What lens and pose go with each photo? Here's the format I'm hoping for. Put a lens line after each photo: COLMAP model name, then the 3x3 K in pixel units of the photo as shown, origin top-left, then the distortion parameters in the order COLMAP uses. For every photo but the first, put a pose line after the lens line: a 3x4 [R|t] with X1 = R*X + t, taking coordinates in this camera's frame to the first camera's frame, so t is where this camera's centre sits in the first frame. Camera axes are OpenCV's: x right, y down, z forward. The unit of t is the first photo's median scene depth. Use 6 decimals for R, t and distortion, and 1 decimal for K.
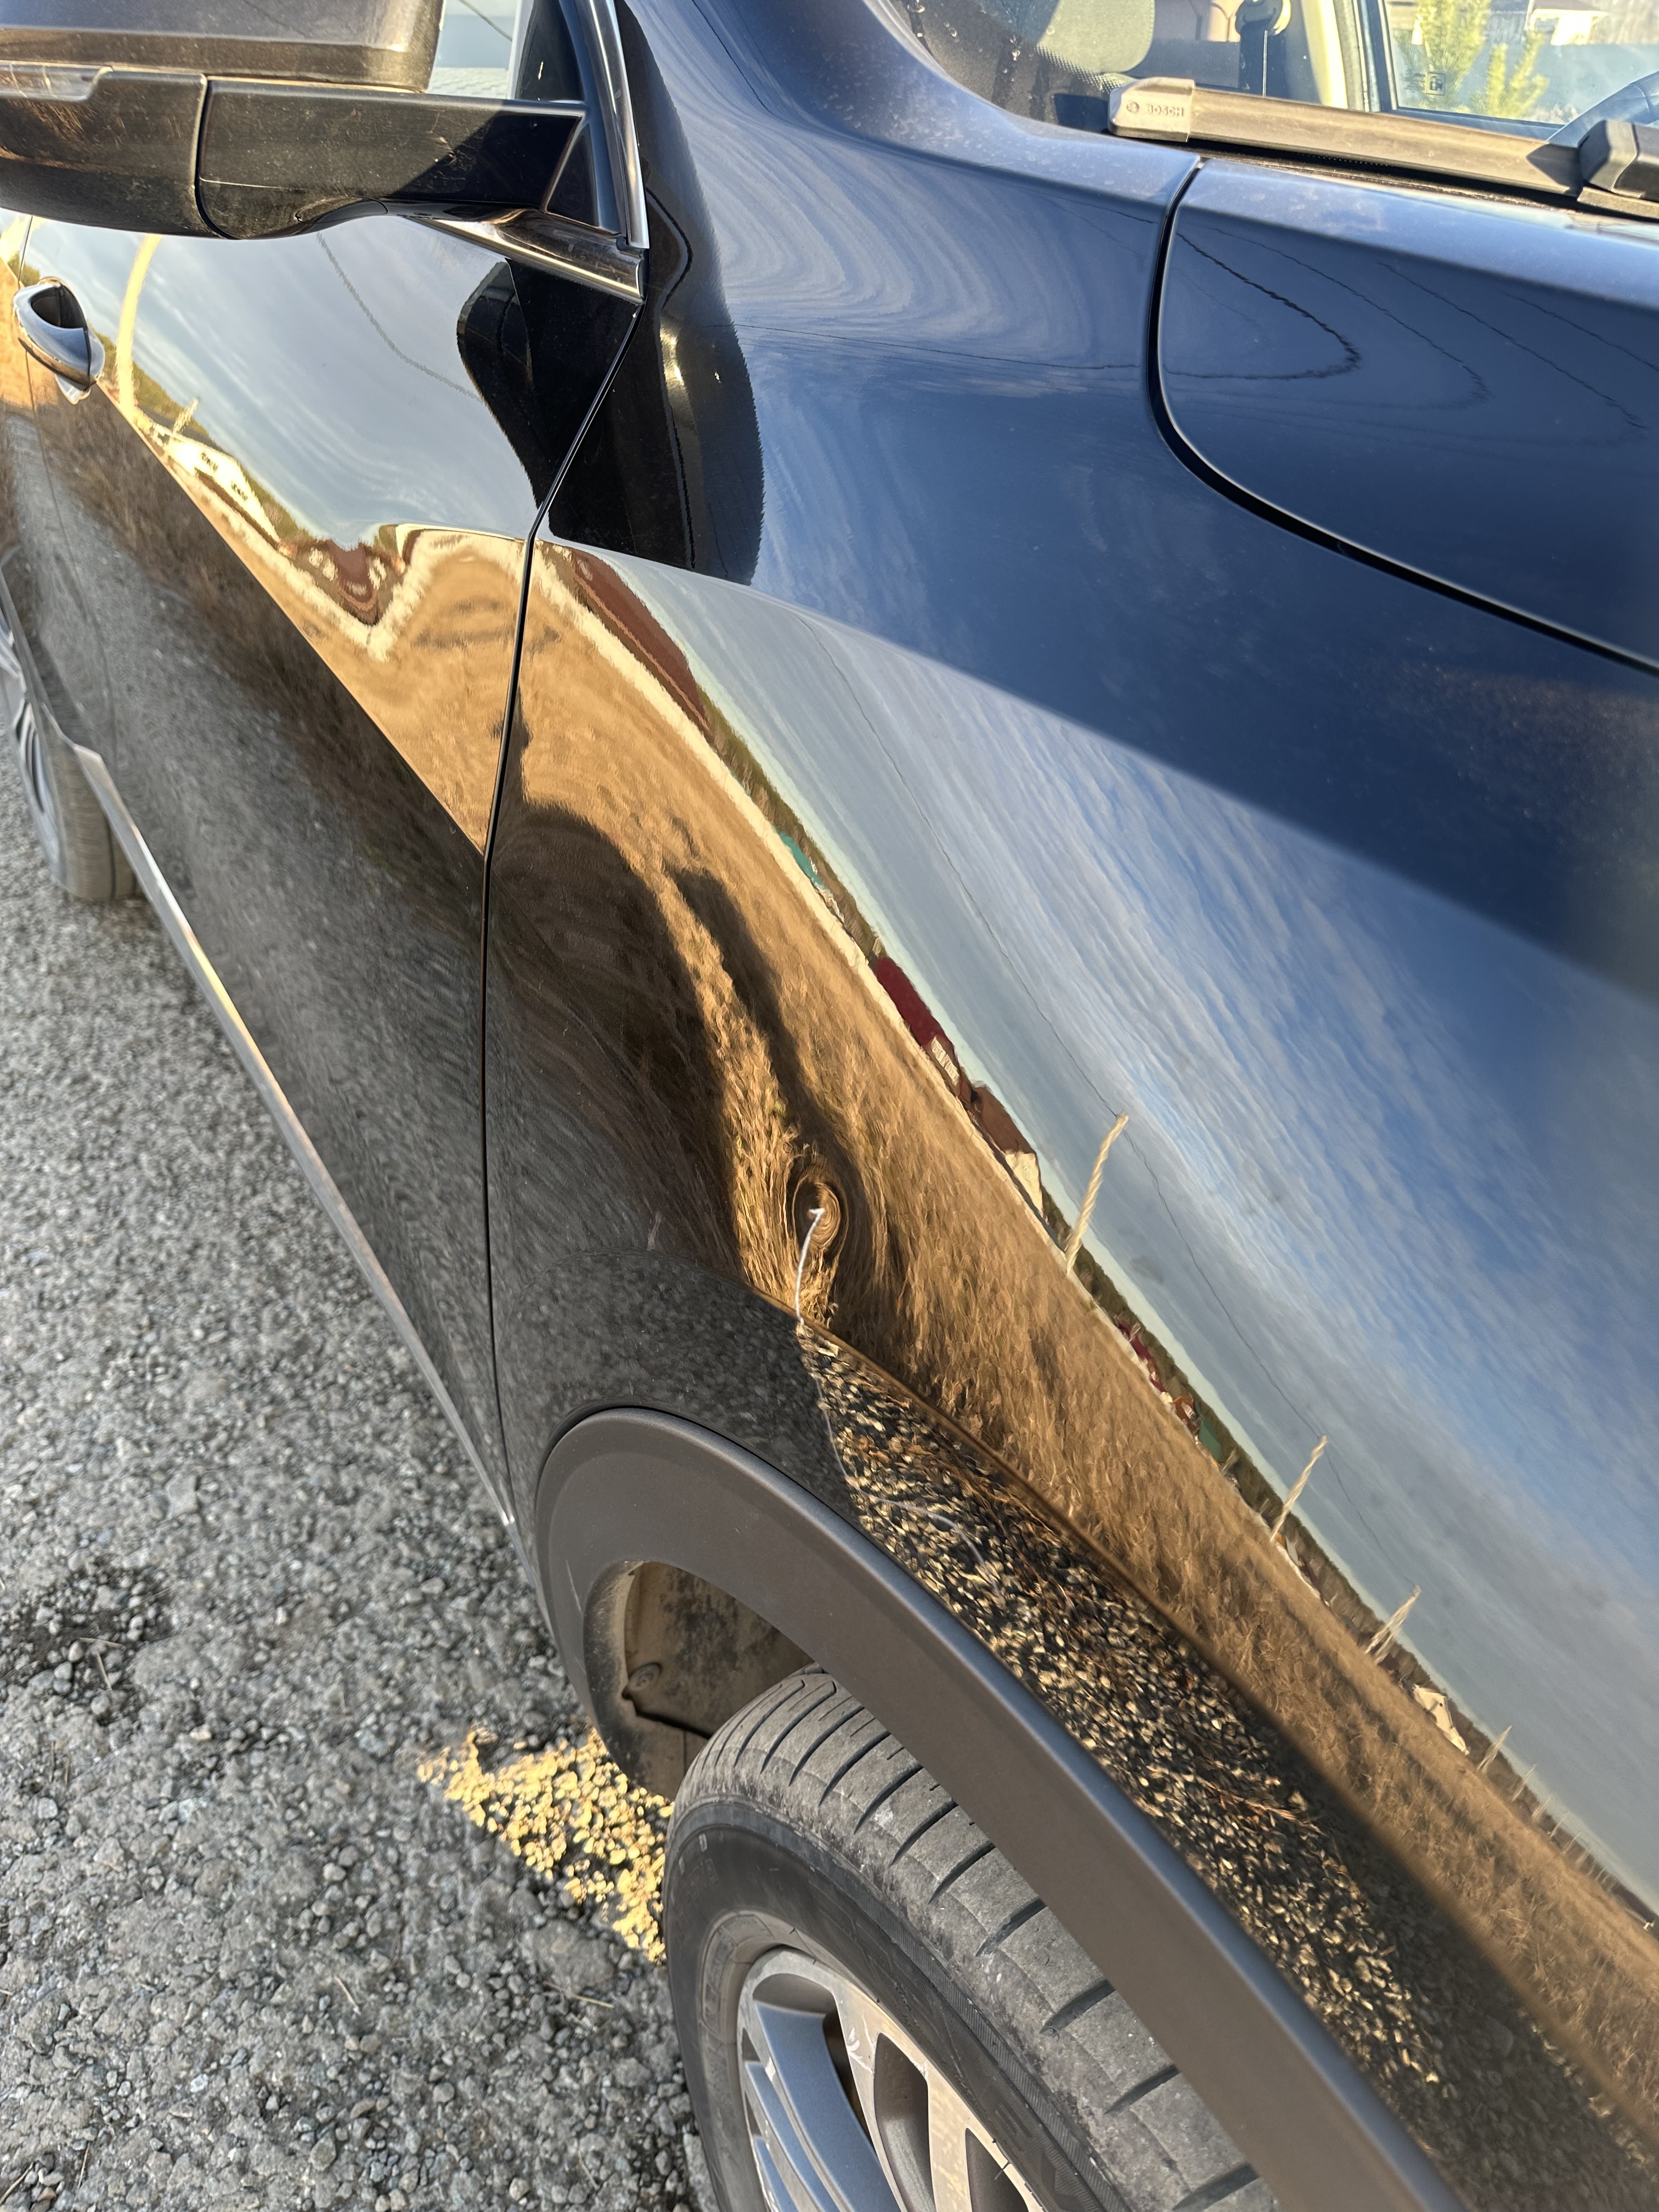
lens RADIAL K [[1553.1, 0, 817.8], [0, 1553.1, 1084.9], [0, 0, 1]] dist [0.014373, -0.025763]
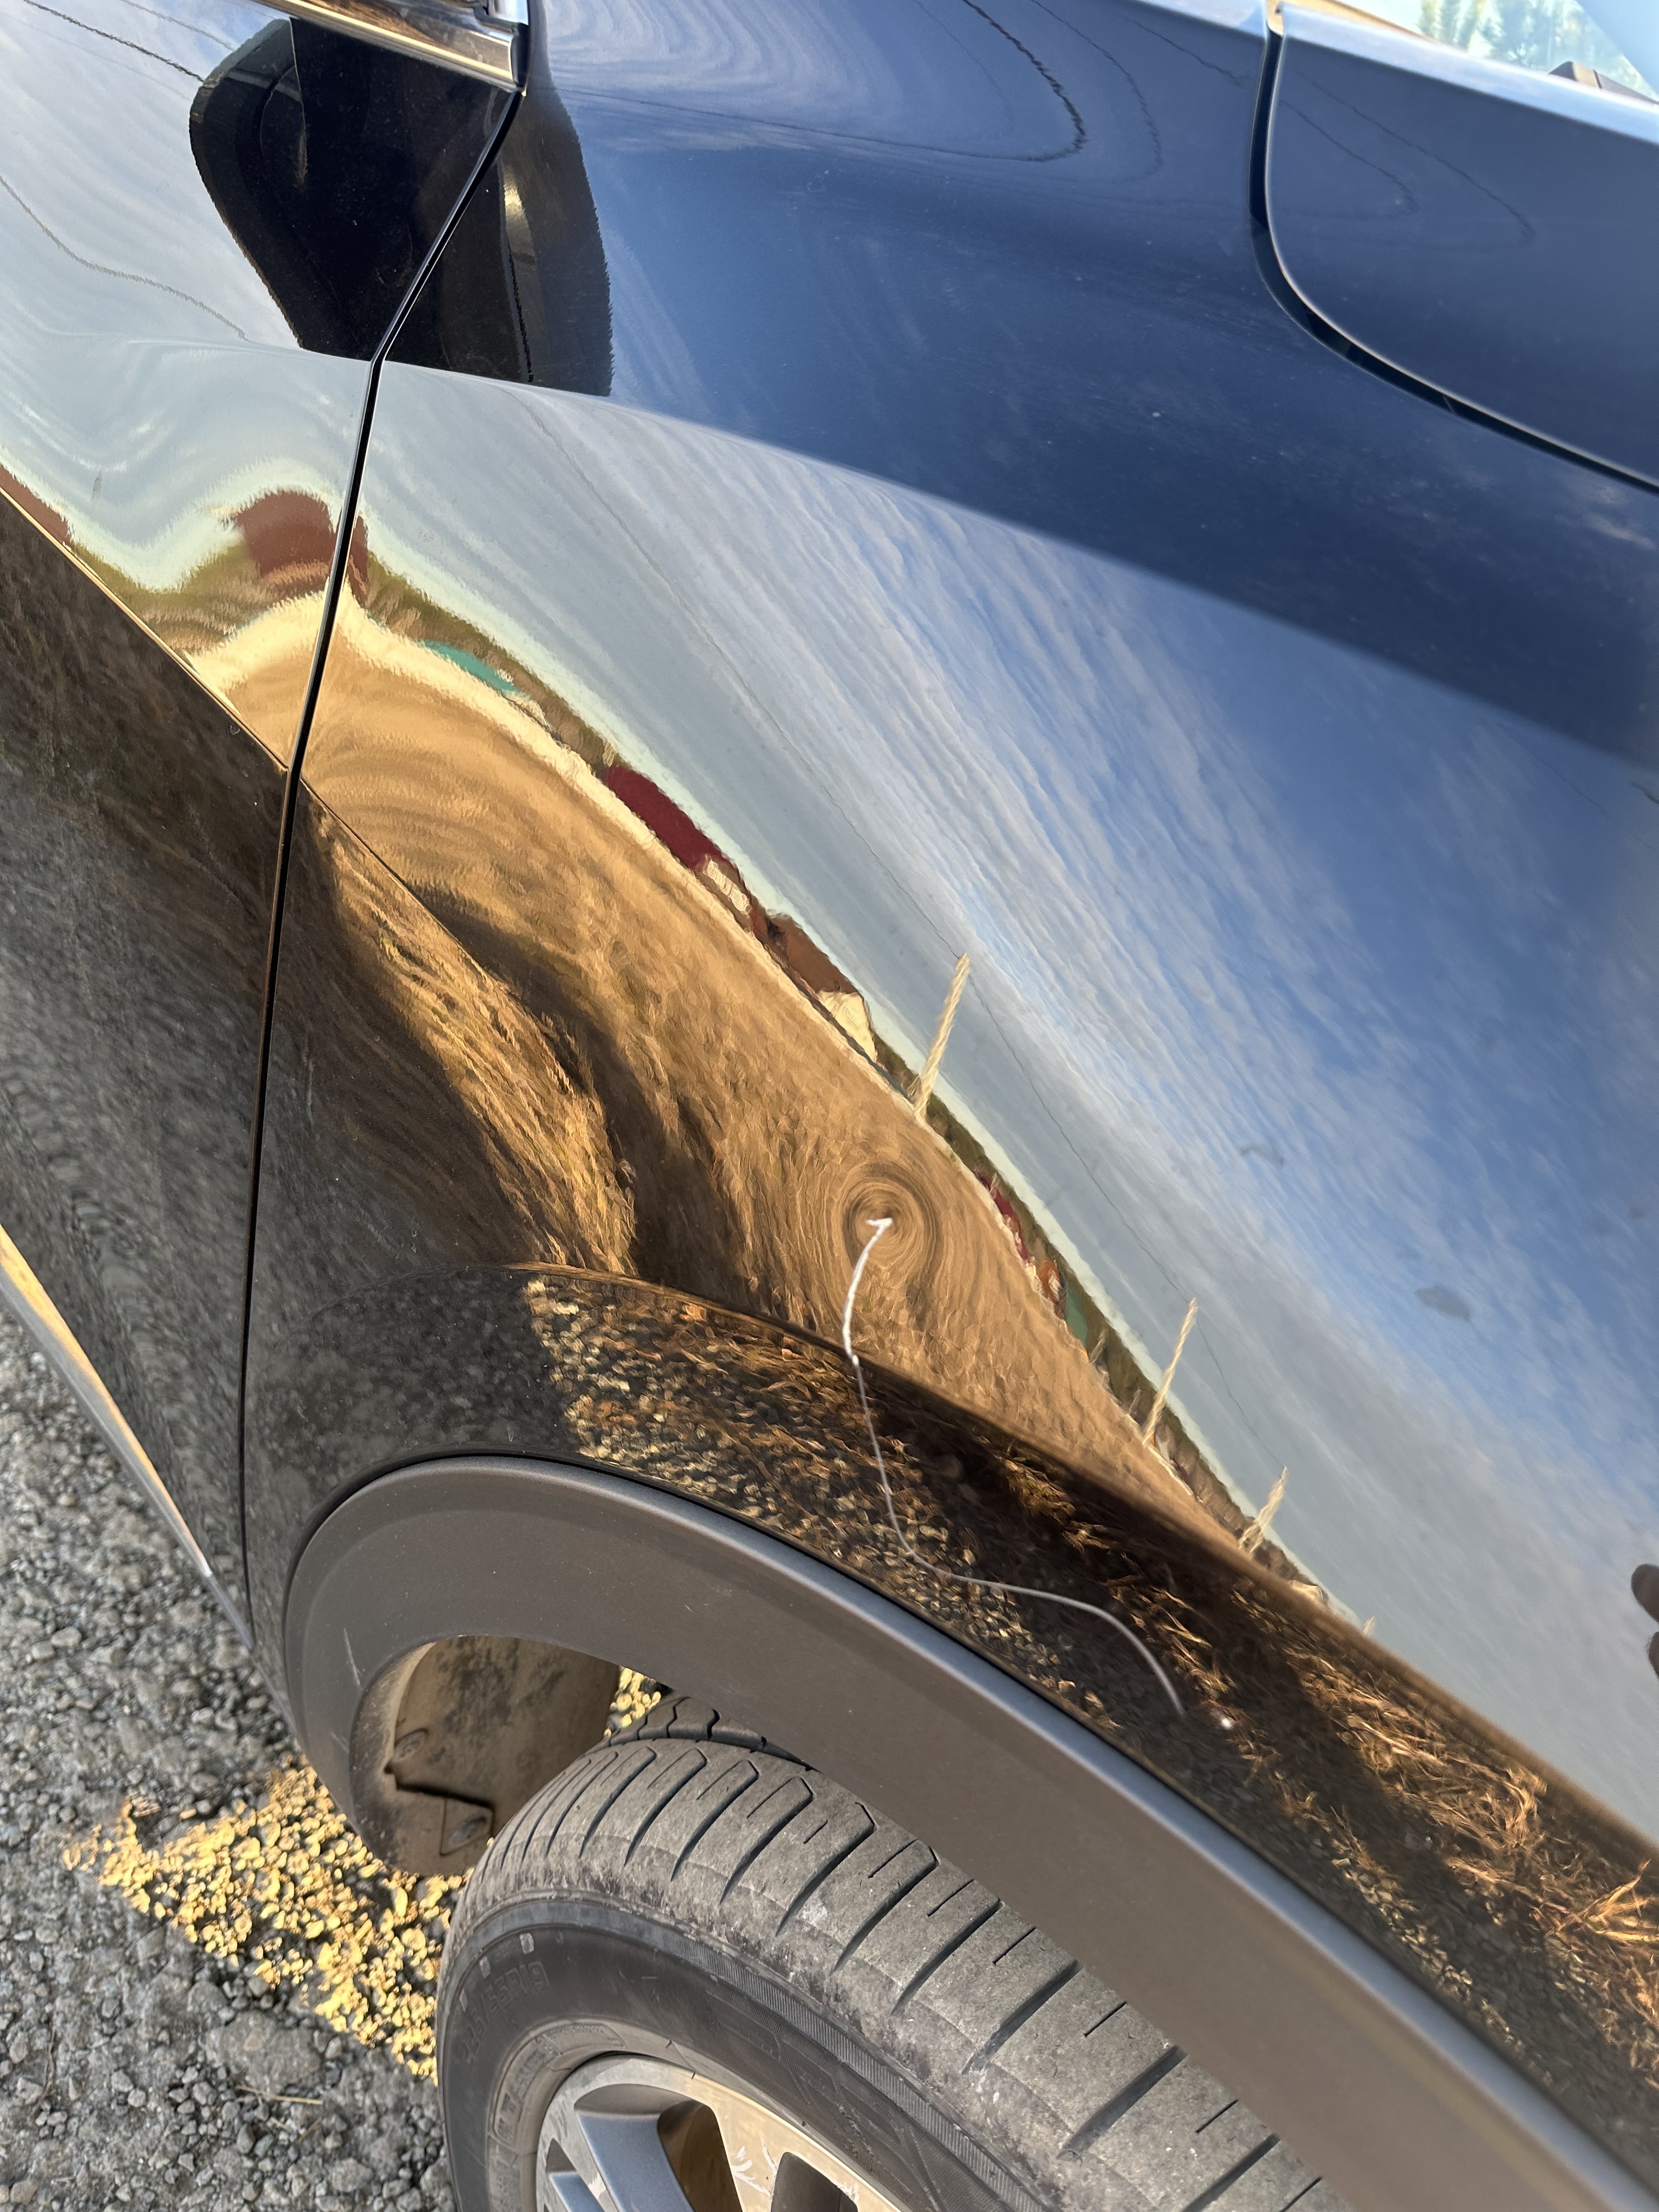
lens RADIAL K [[1553.1, 0, 812.0], [0, 1553.1, 1093.6], [0, 0, 1]] dist [0.014373, -0.025763]
pose [[0.966177, 0.004459, 0.257840, -0.085616], [-0.010251, 0.999724, 0.021120, -0.000826], [-0.257675, -0.023049, 0.965957, 0.083457]]
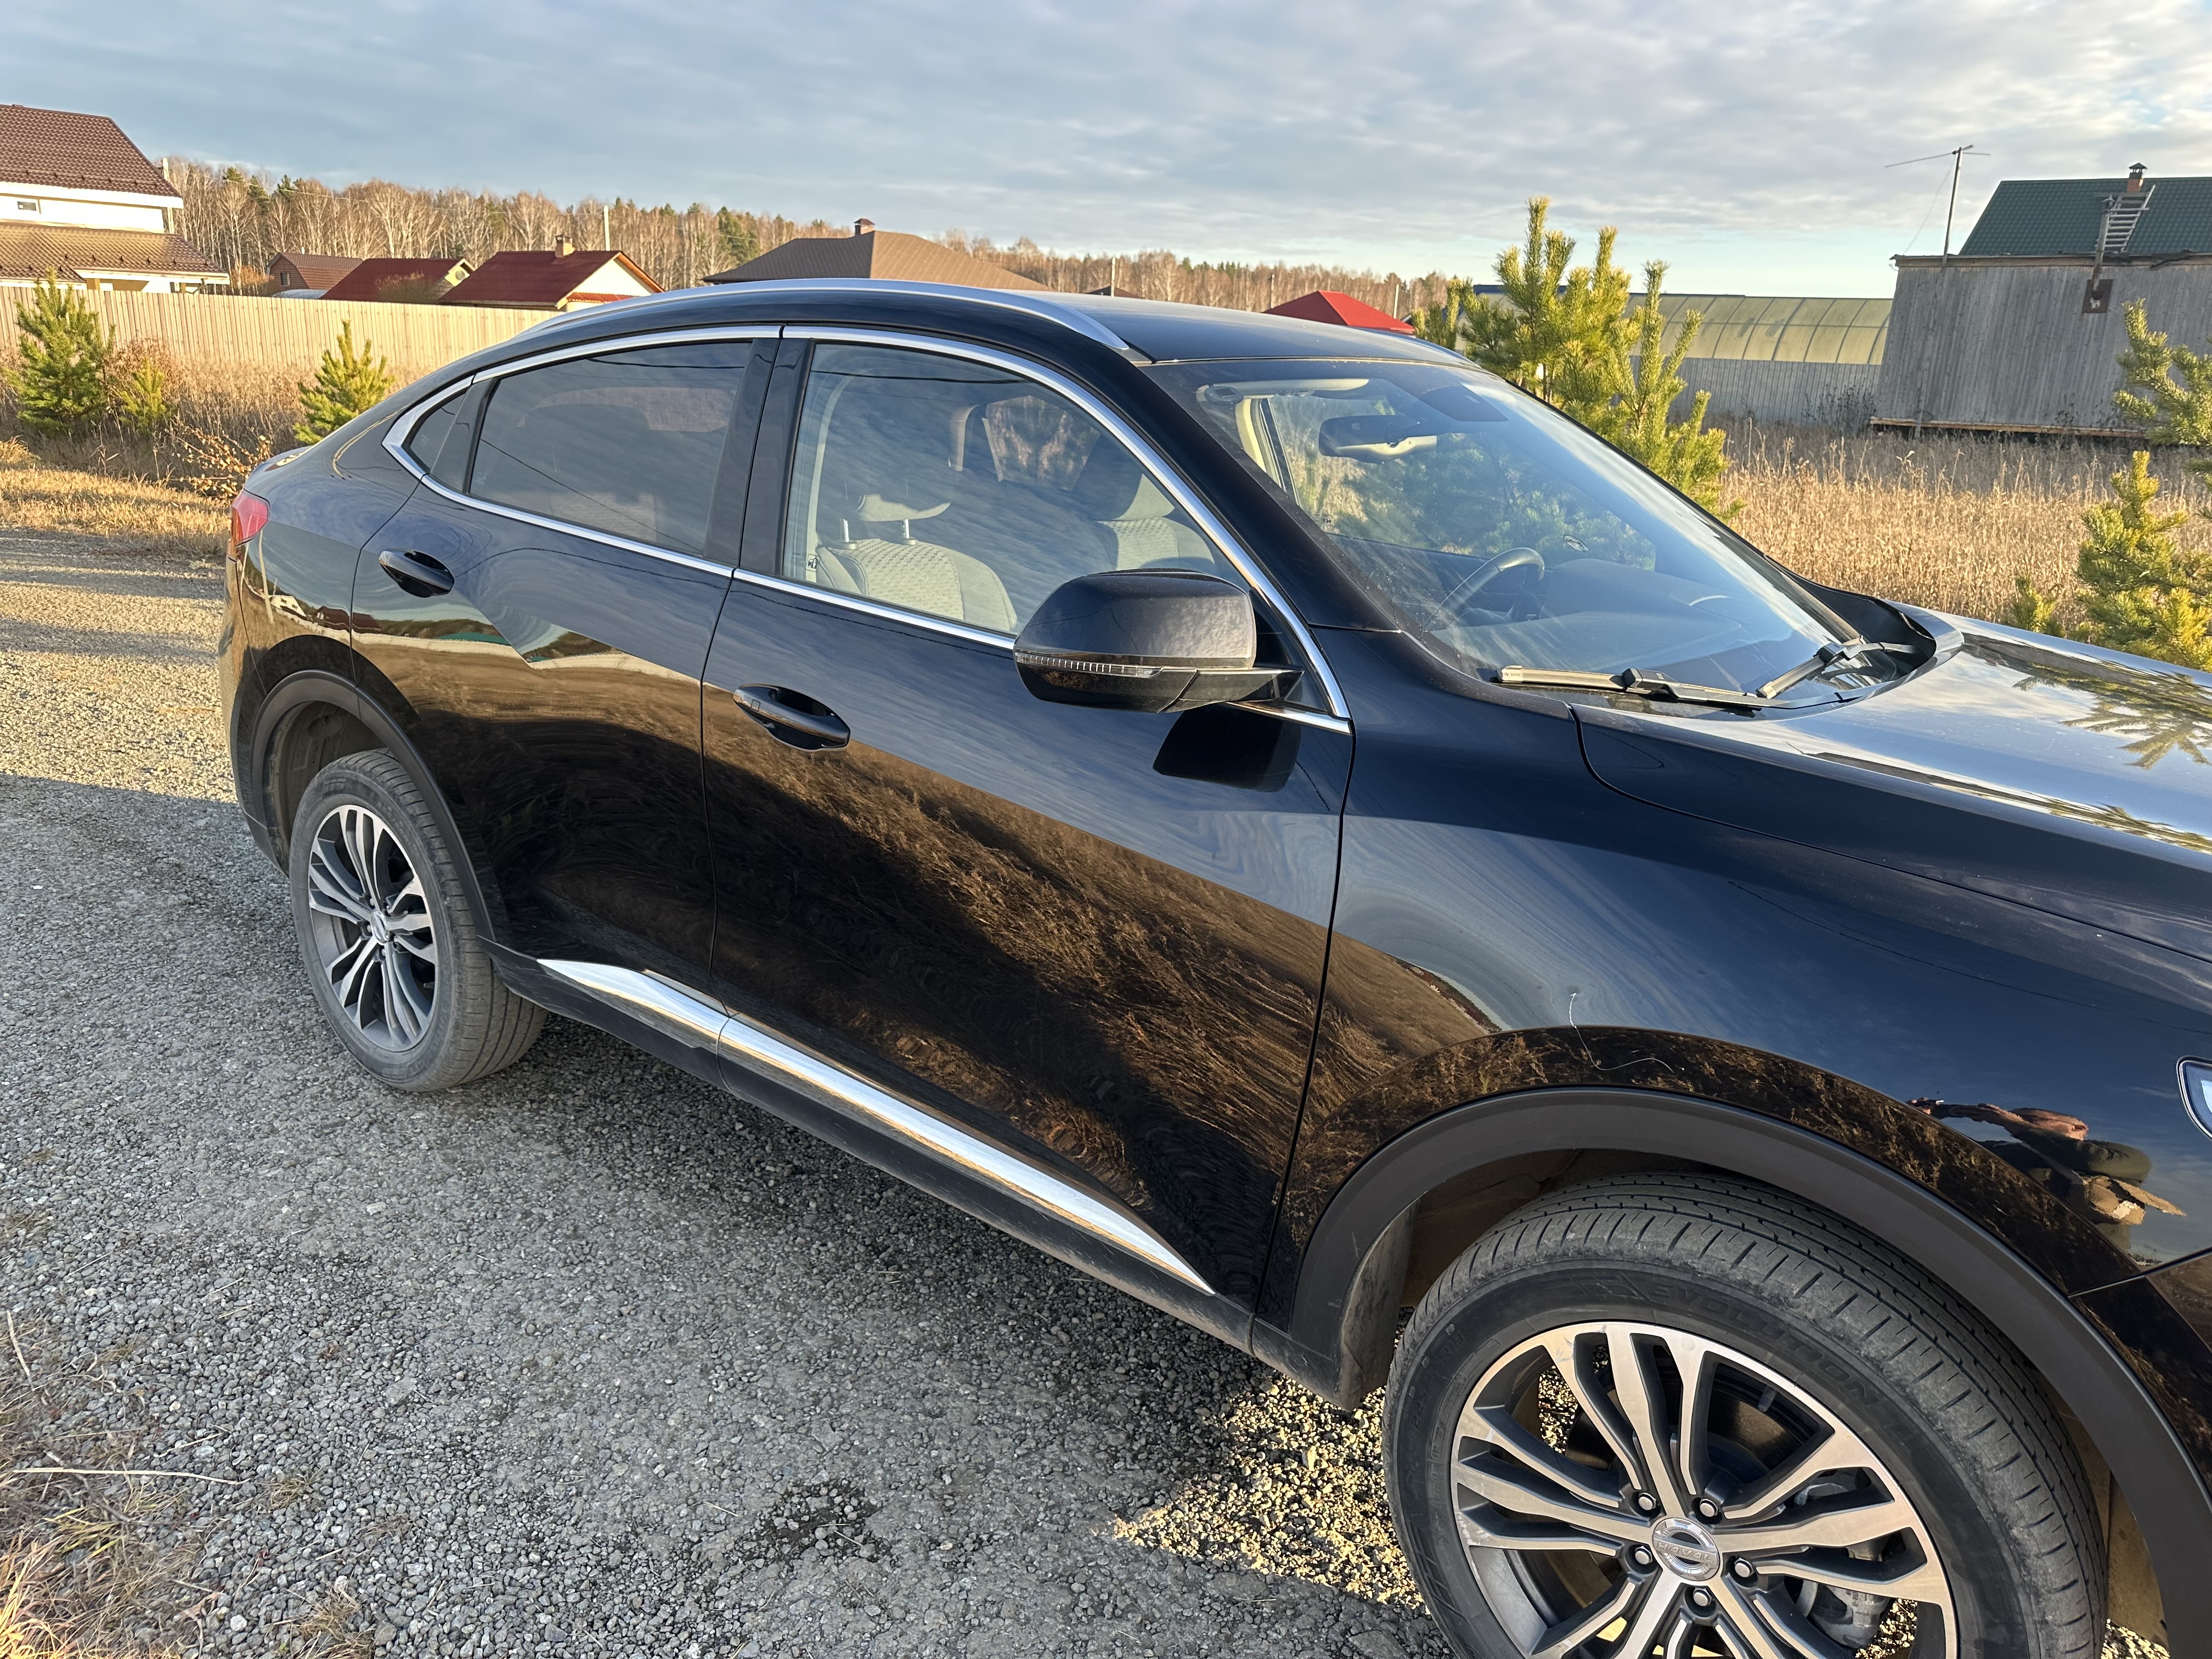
lens RADIAL K [[1553.1, 0, 1069.4], [0, 1553.1, 809.8], [0, 0, 1]] dist [0.014373, -0.025763]
pose [[0.938980, -0.076299, 0.335401, -0.804181], [0.167355, 0.953232, -0.251676, 0.135721], [-0.300513, 0.292450, 0.907835, -0.722151]]
